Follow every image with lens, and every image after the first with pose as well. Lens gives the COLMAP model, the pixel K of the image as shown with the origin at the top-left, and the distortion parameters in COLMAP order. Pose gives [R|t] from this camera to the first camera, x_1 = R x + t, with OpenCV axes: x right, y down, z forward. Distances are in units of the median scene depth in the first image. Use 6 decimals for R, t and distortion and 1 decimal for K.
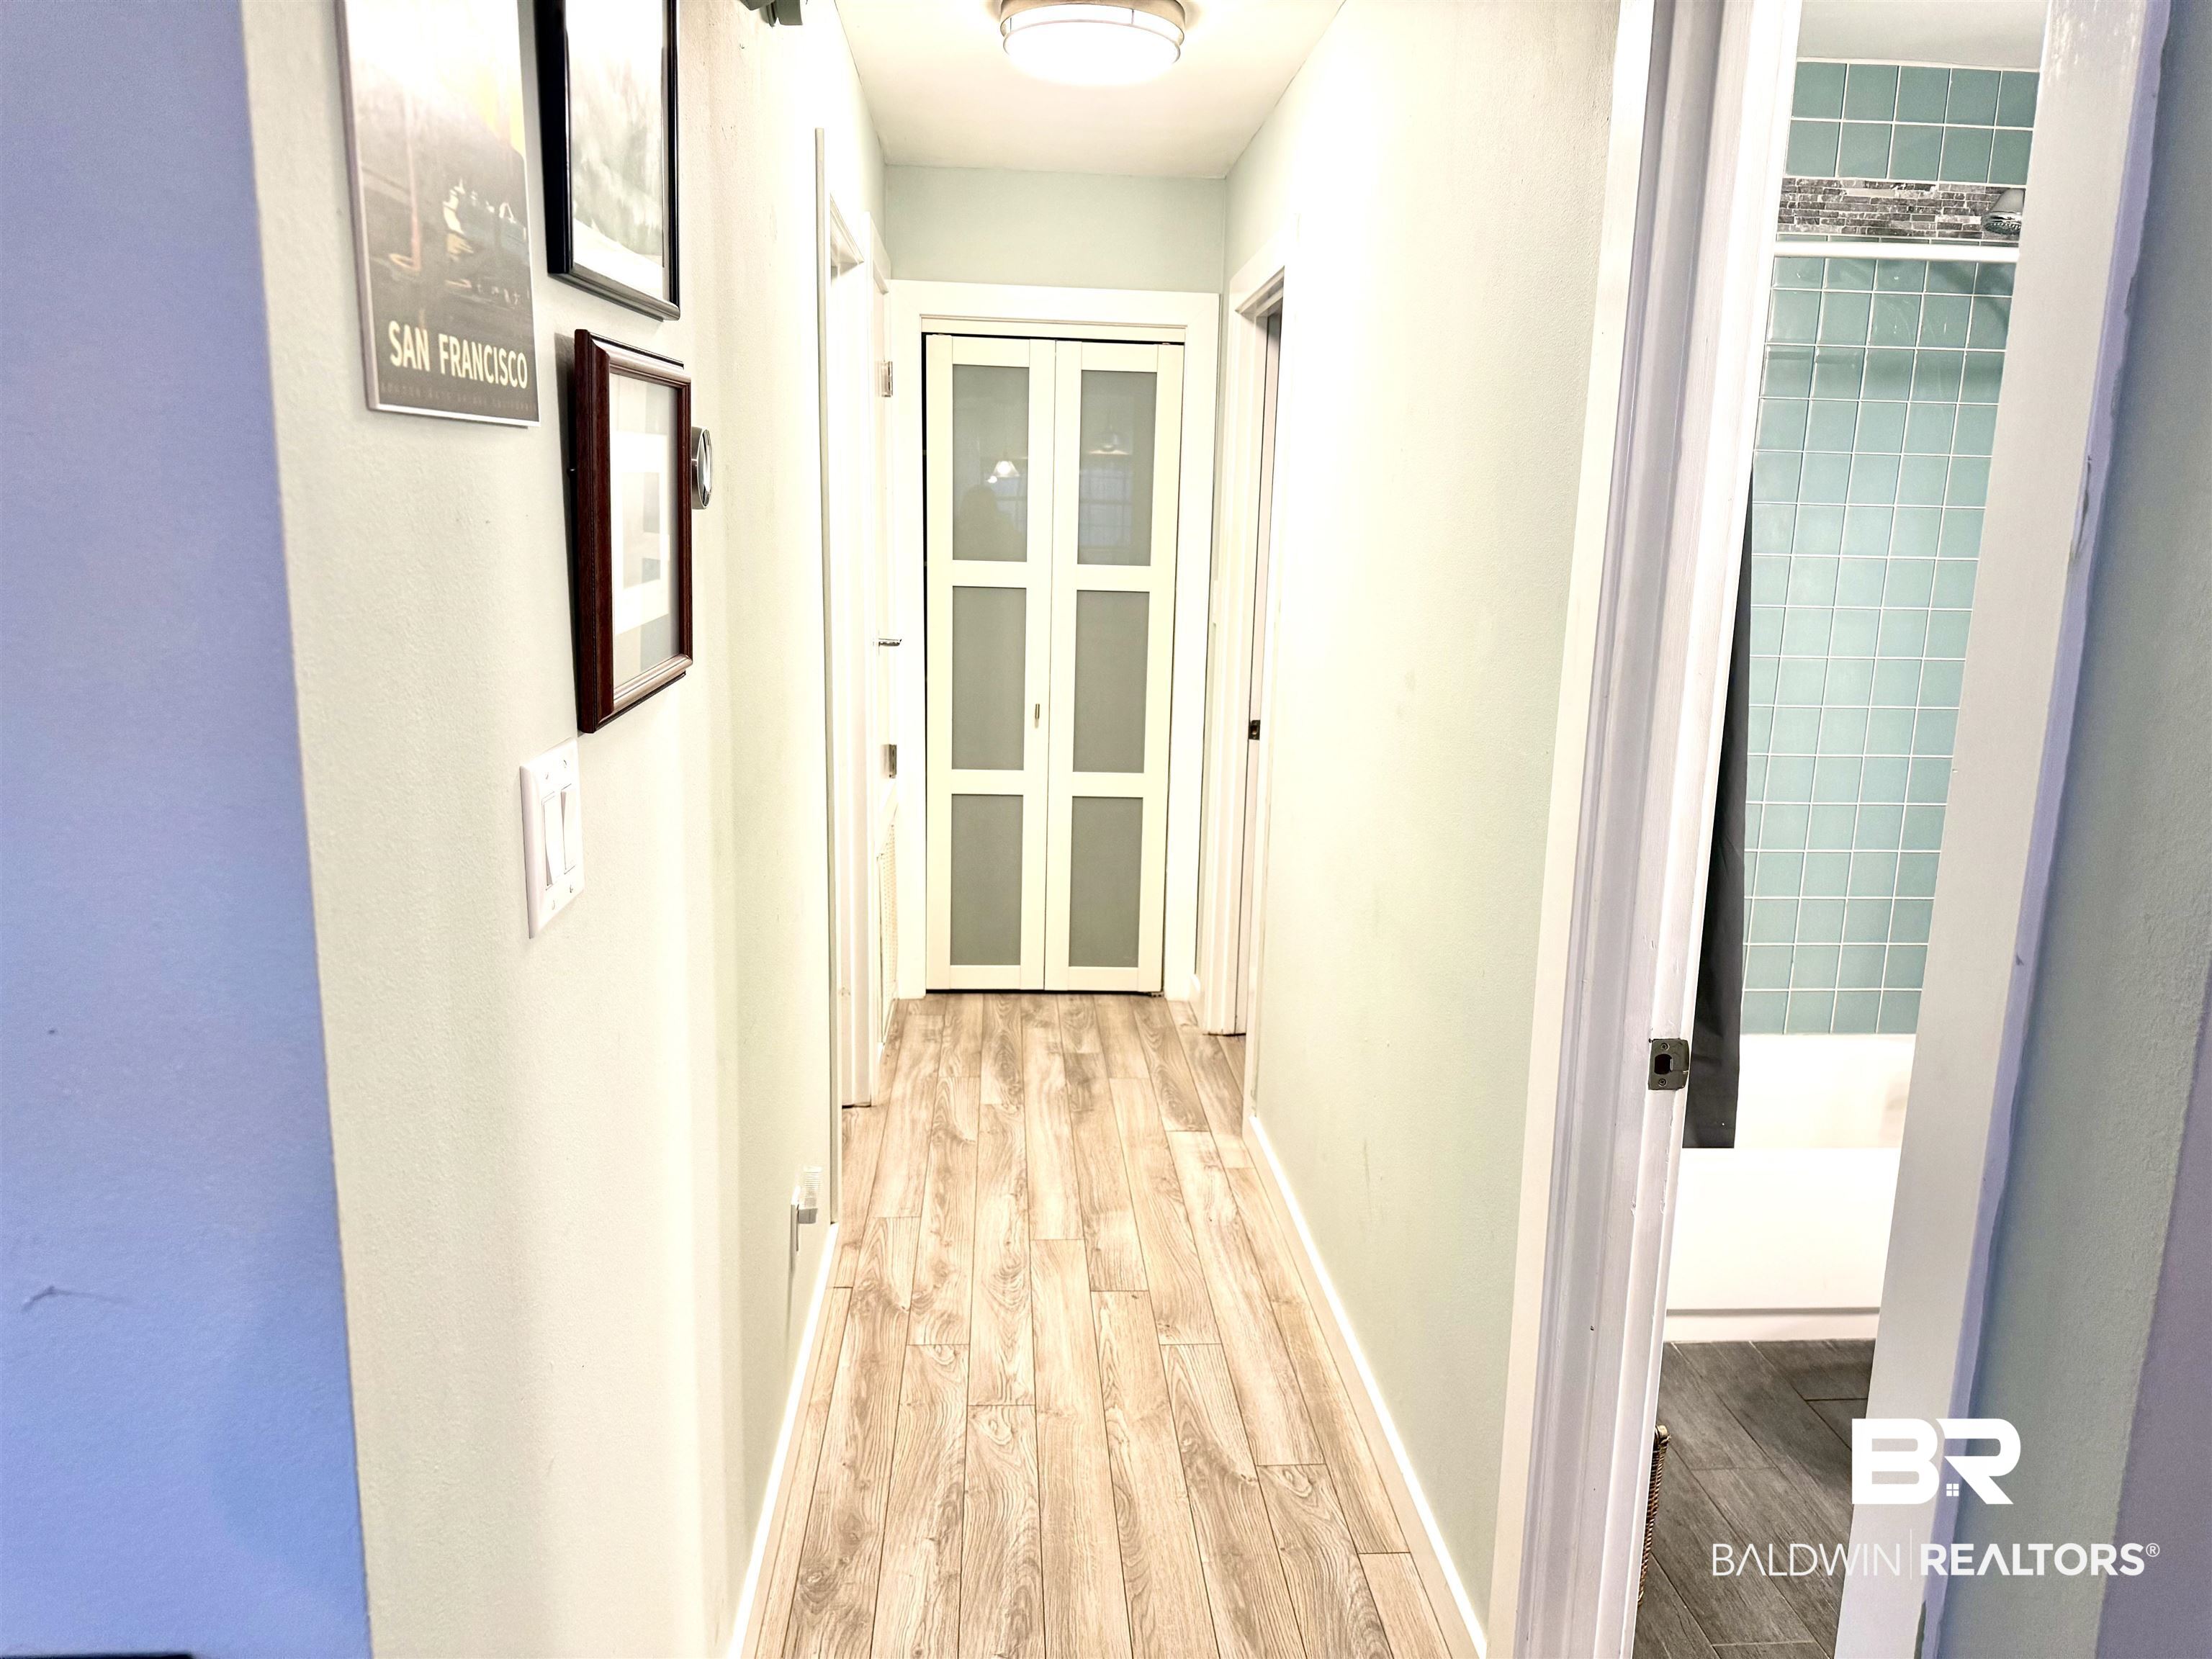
lens RADIAL K [[1568.4, 0, 1104.3], [0, 1568.4, 840.6], [0, 0, 1]] dist [0.036403, -0.055580]
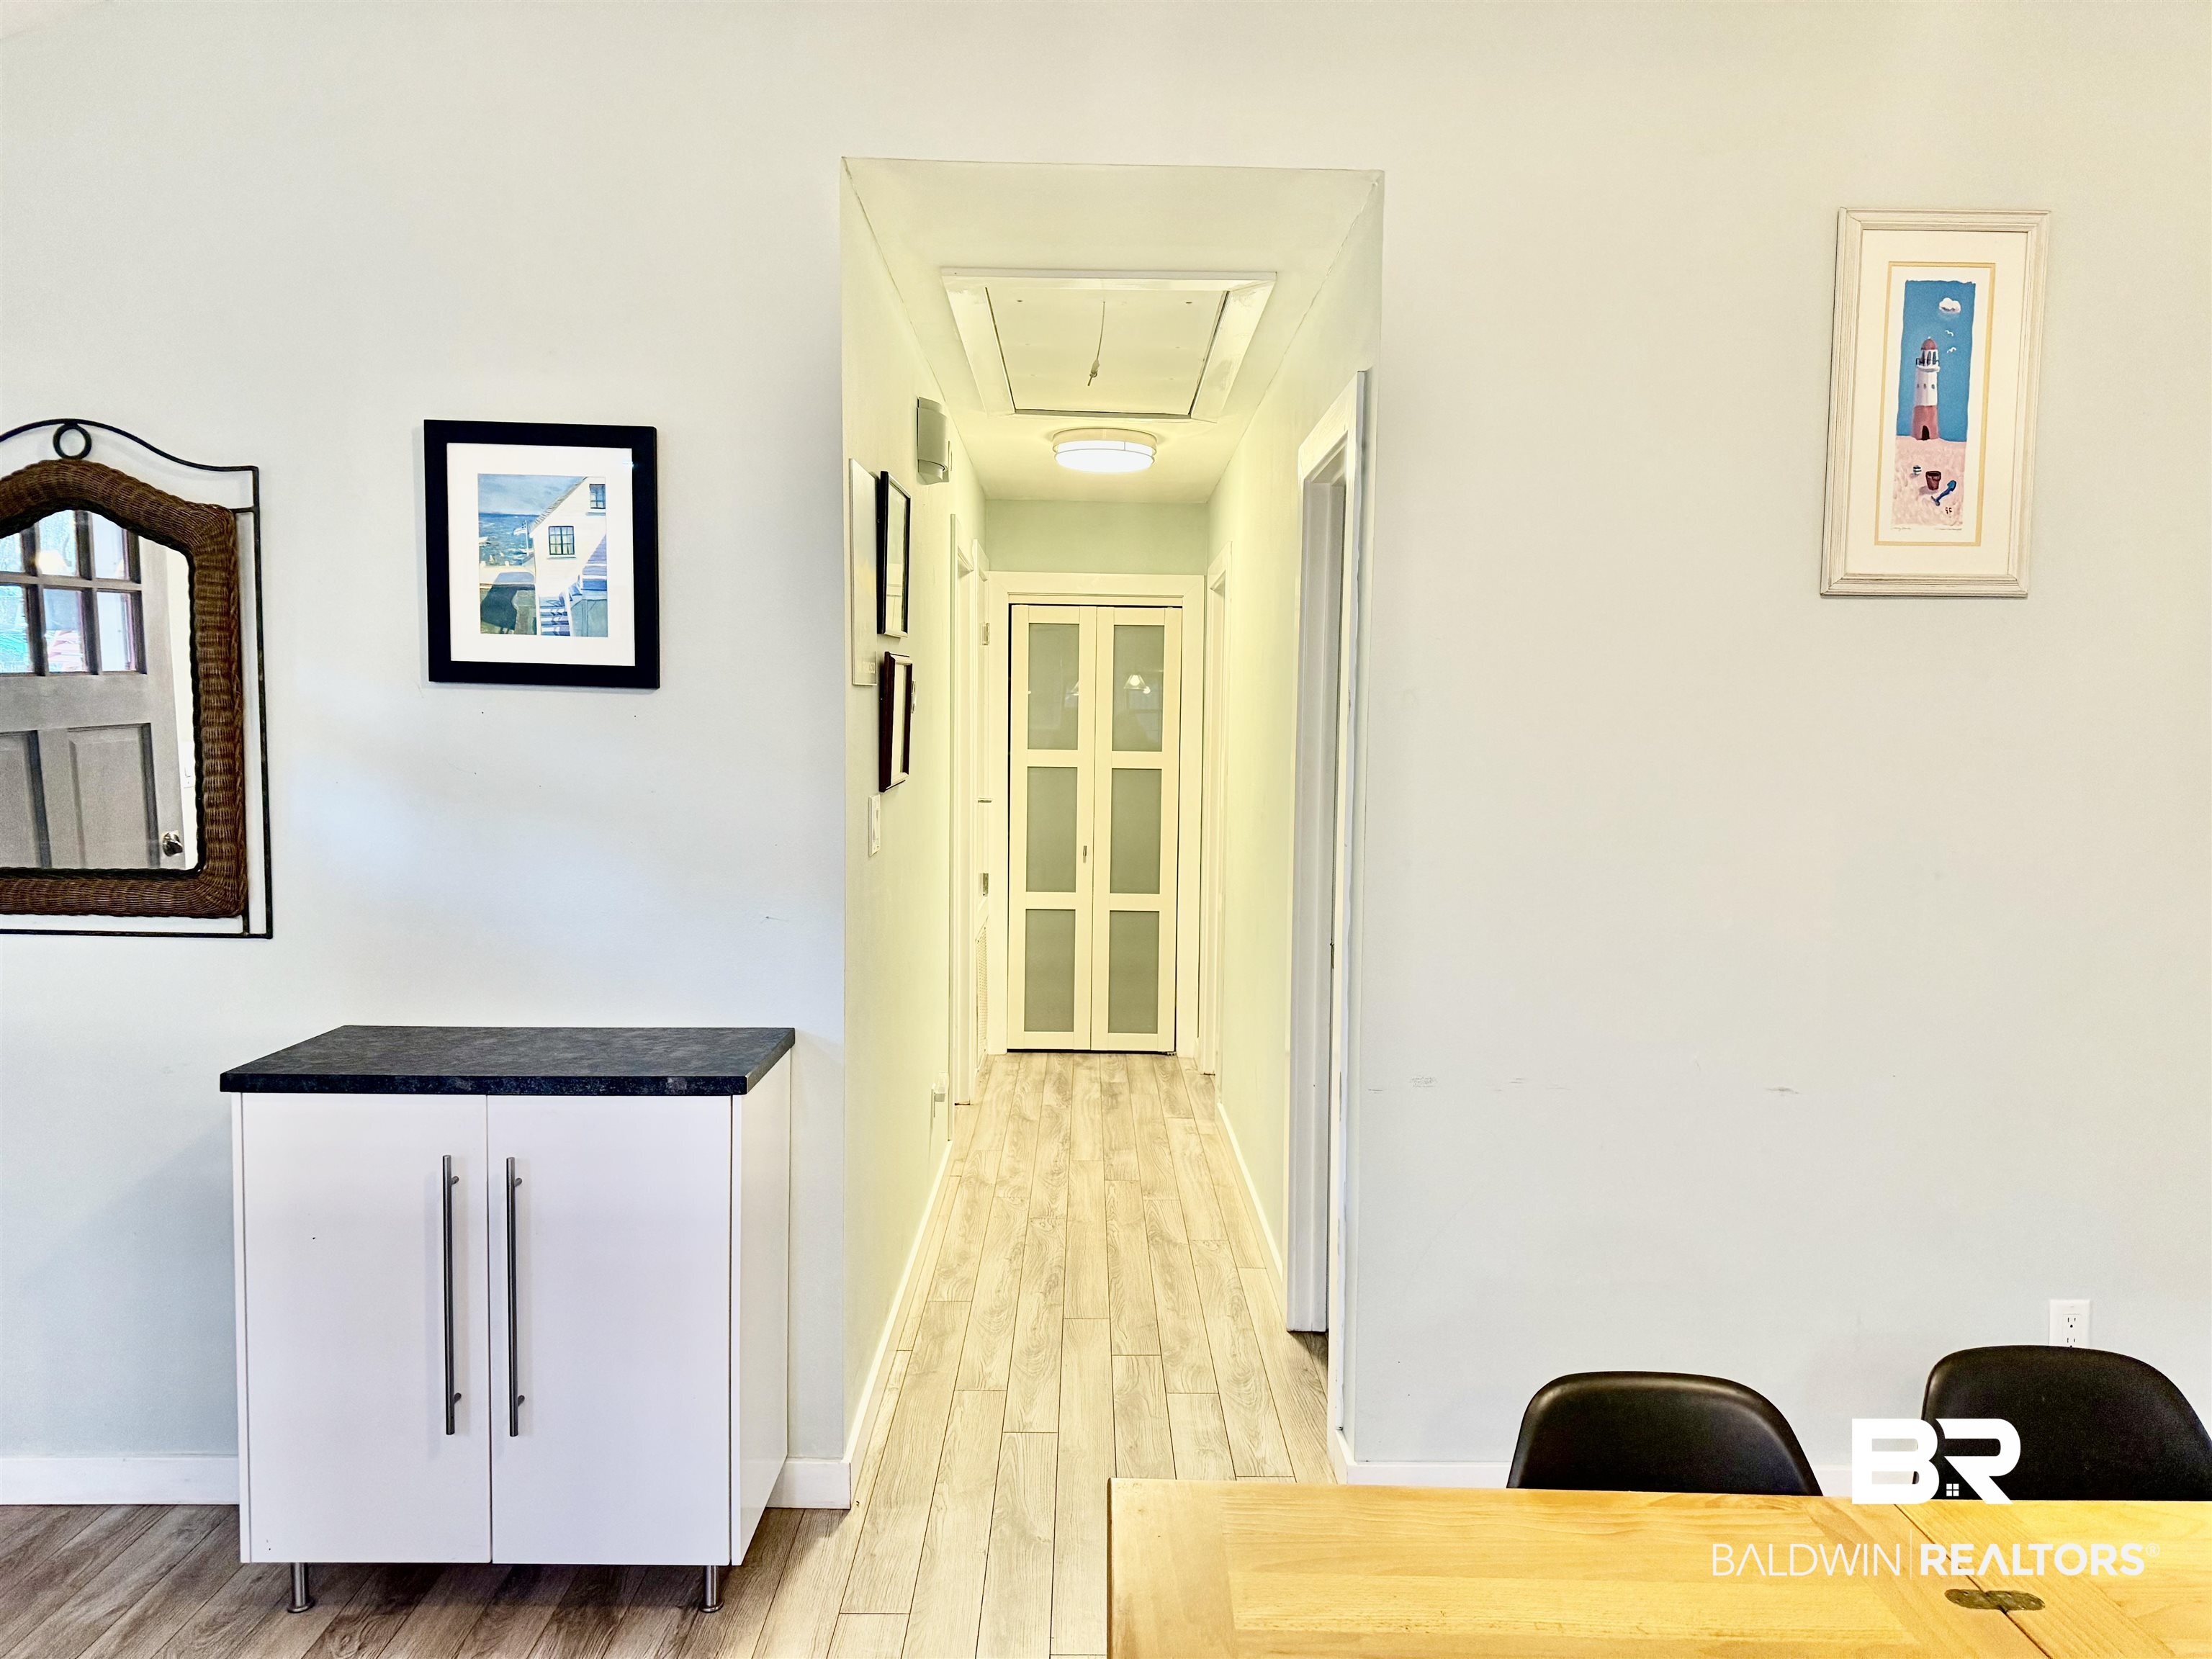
lens RADIAL K [[1568.4, 0, 1109.3], [0, 1568.4, 827.5], [0, 0, 1]] dist [0.036403, -0.055580]
pose [[0.998669, -0.007392, -0.051050, 0.061542], [0.000243, 0.990343, -0.138636, 0.110815], [0.051582, 0.138439, 0.989027, -0.502299]]
